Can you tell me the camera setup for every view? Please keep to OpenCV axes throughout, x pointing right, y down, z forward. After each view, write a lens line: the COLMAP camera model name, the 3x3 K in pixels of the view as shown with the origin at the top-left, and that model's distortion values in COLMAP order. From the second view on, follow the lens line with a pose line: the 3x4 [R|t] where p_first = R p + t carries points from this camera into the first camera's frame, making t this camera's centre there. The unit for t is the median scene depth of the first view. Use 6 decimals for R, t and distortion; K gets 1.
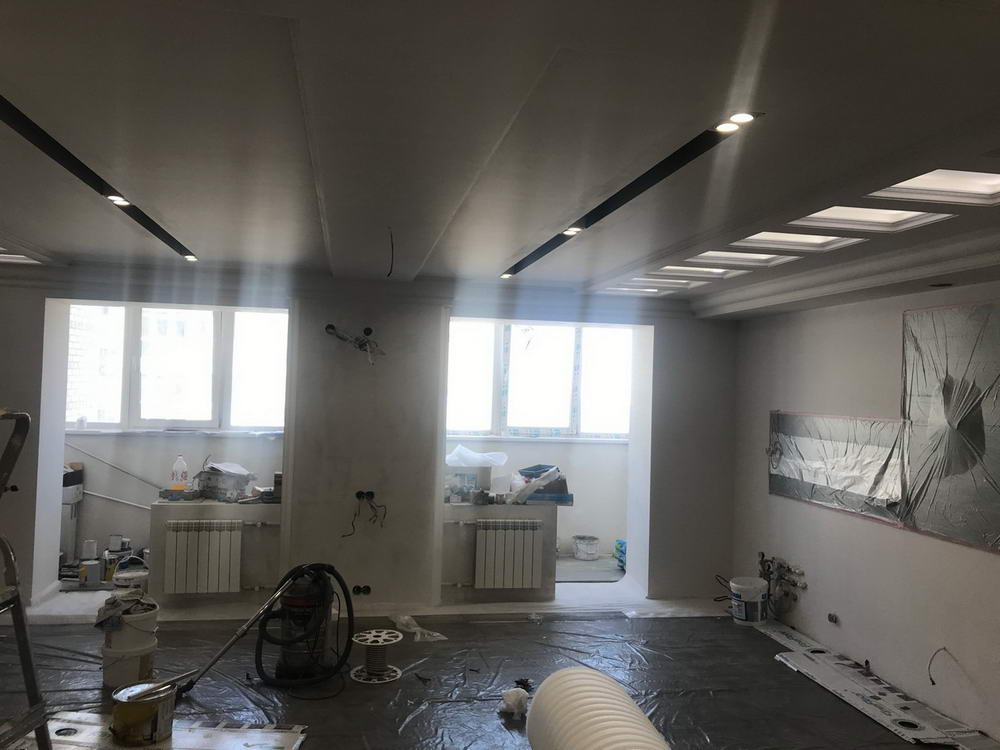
lens RADIAL K [[817.4, 0, 497.7], [0, 817.4, 366.2], [0, 0, 1]] dist [0.042303, -0.052301]
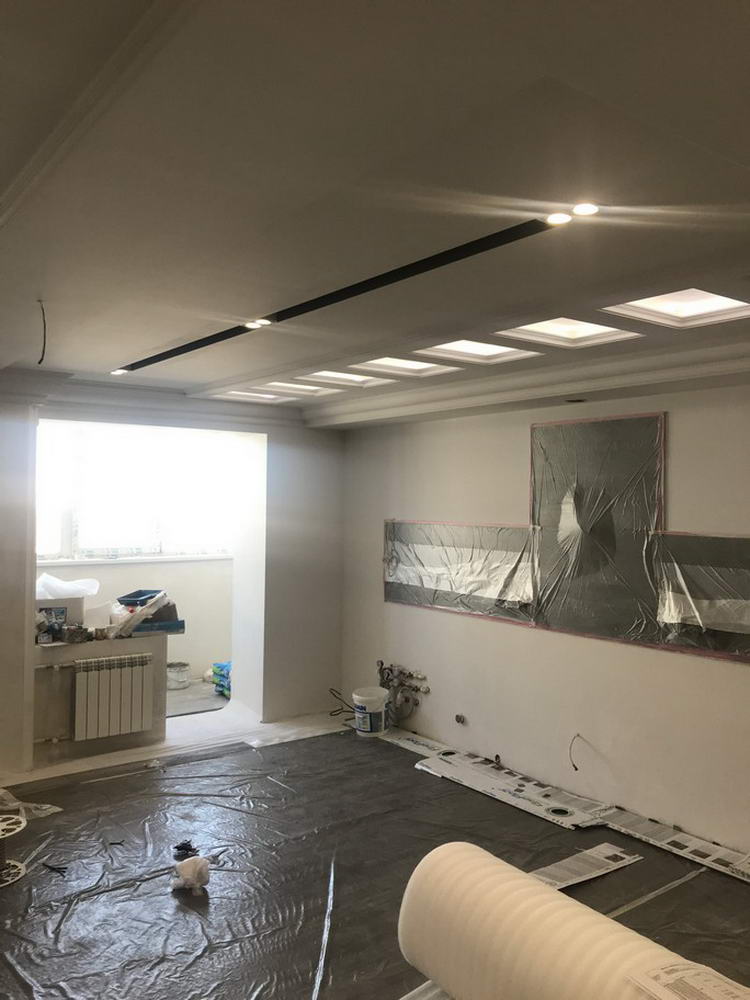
lens RADIAL K [[817.4, 0, 377.3], [0, 817.4, 484.5], [0, 0, 1]] dist [0.042303, -0.052301]
pose [[0.896996, -0.013230, 0.441841, -0.129789], [0.008349, 0.999881, 0.012989, -0.003077], [-0.441960, -0.007962, 0.896999, 0.112392]]
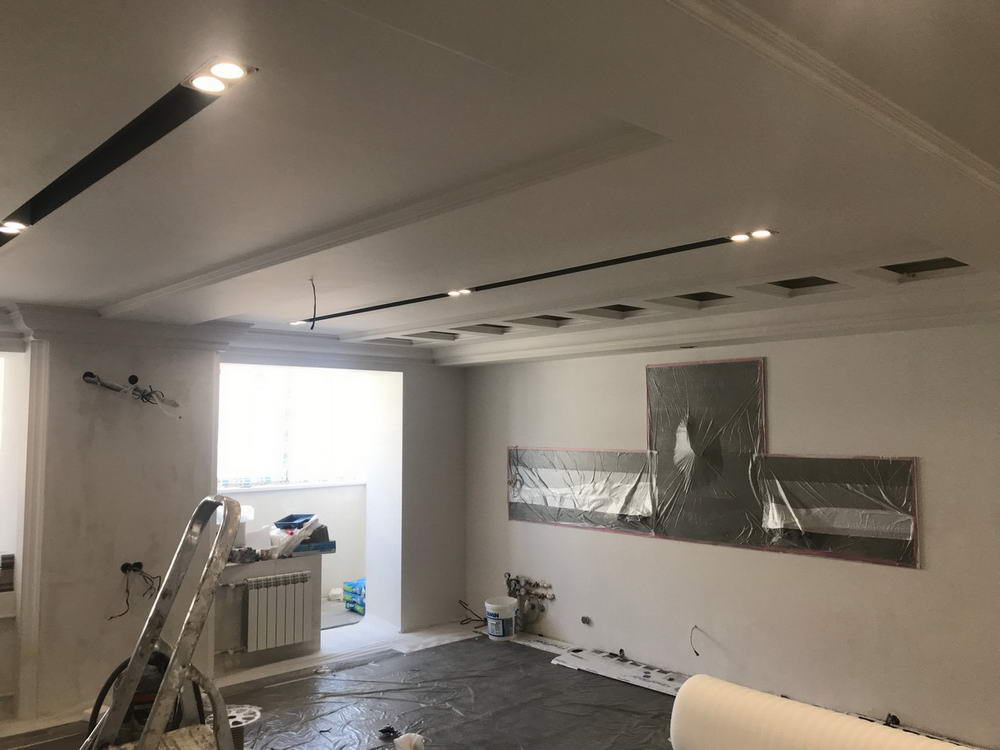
lens RADIAL K [[817.4, 0, 494.3], [0, 817.4, 370.3], [0, 0, 1]] dist [0.042303, -0.052301]
pose [[0.847845, 0.002262, 0.530239, -0.314137], [0.018215, 0.999276, -0.033389, -0.017238], [-0.529931, 0.037967, 0.847191, 0.043838]]
